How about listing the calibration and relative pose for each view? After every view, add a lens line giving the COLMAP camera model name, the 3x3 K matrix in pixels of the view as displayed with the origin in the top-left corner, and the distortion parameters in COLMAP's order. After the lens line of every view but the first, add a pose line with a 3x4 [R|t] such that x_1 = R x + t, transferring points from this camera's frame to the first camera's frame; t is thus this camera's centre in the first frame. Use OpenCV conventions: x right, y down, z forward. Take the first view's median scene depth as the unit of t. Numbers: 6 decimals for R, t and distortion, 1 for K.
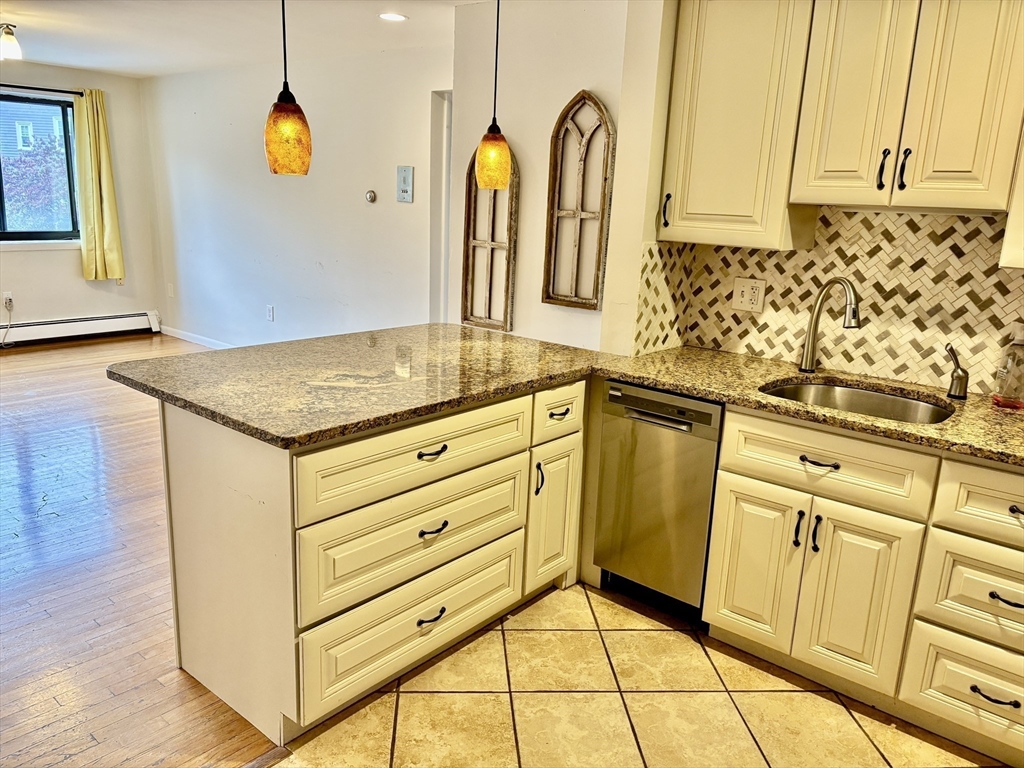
lens RADIAL K [[775.3, 0, 514.3], [0, 775.3, 391.4], [0, 0, 1]] dist [0.053825, -0.051689]
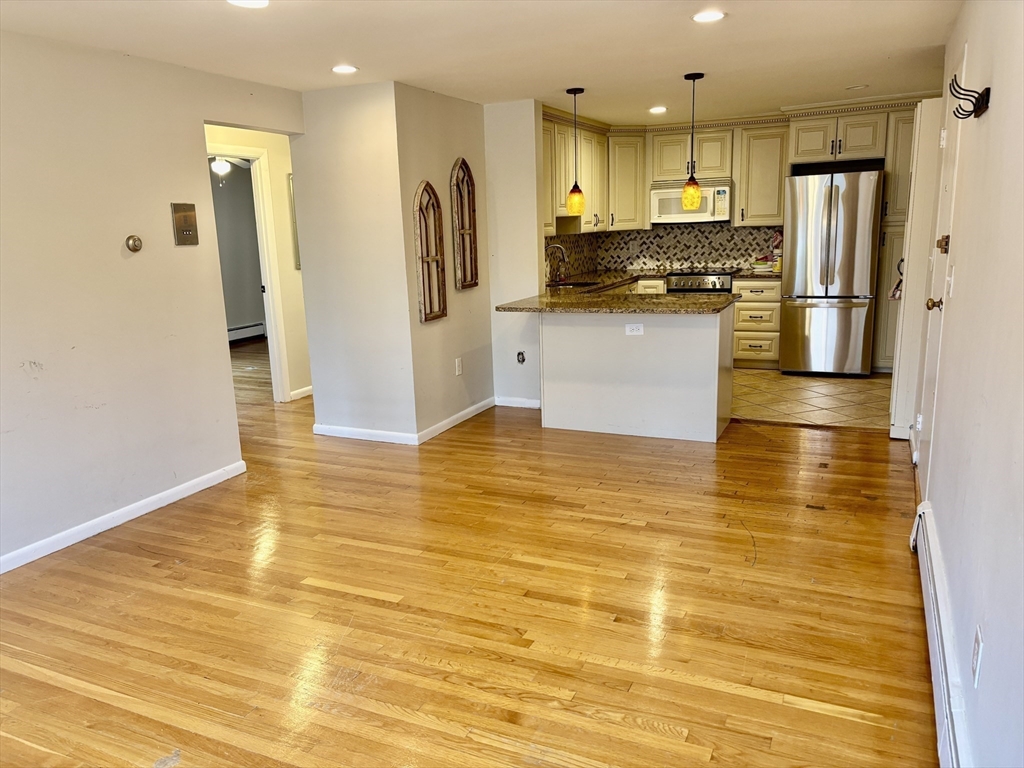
lens RADIAL K [[775.3, 0, 508.3], [0, 775.3, 383.4], [0, 0, 1]] dist [0.053825, -0.051689]
pose [[-0.254563, -0.238615, 0.937156, -2.076482], [0.258961, 0.916870, 0.303792, -0.541555], [-0.931739, 0.320020, -0.171609, 1.715589]]
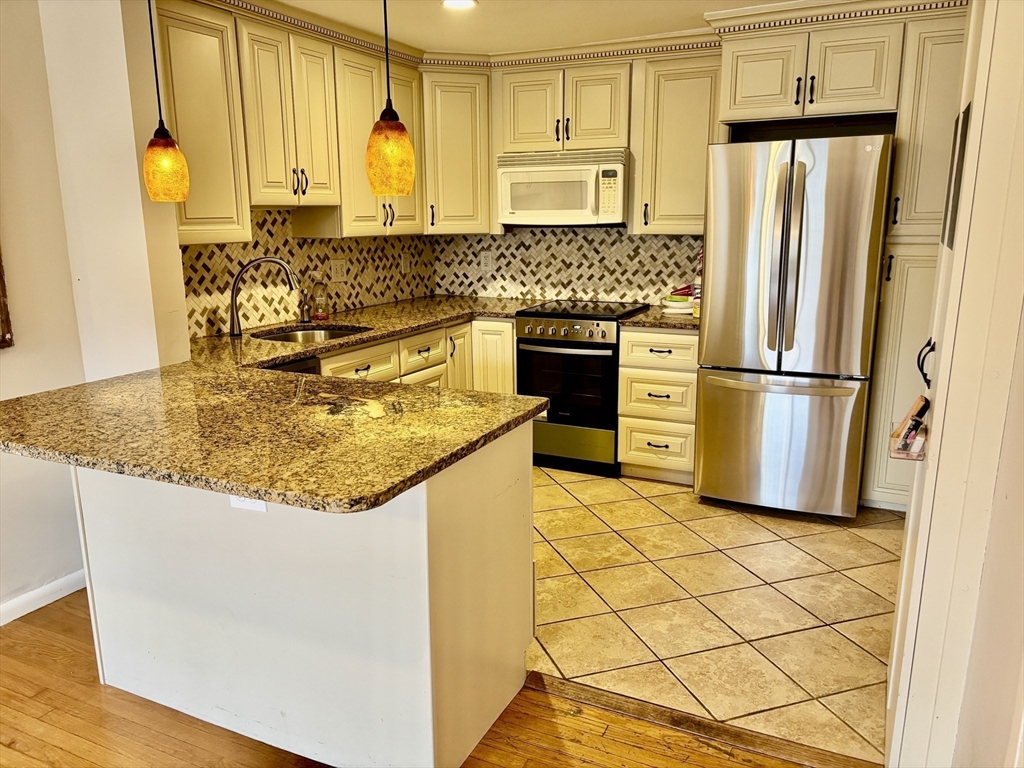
lens RADIAL K [[775.3, 0, 509.1], [0, 775.3, 386.5], [0, 0, 1]] dist [0.053825, -0.051689]
pose [[-0.242930, -0.256262, 0.935583, -1.028612], [0.233571, 0.920646, 0.312819, -0.264118], [-0.941504, 0.294518, -0.163797, 0.876093]]
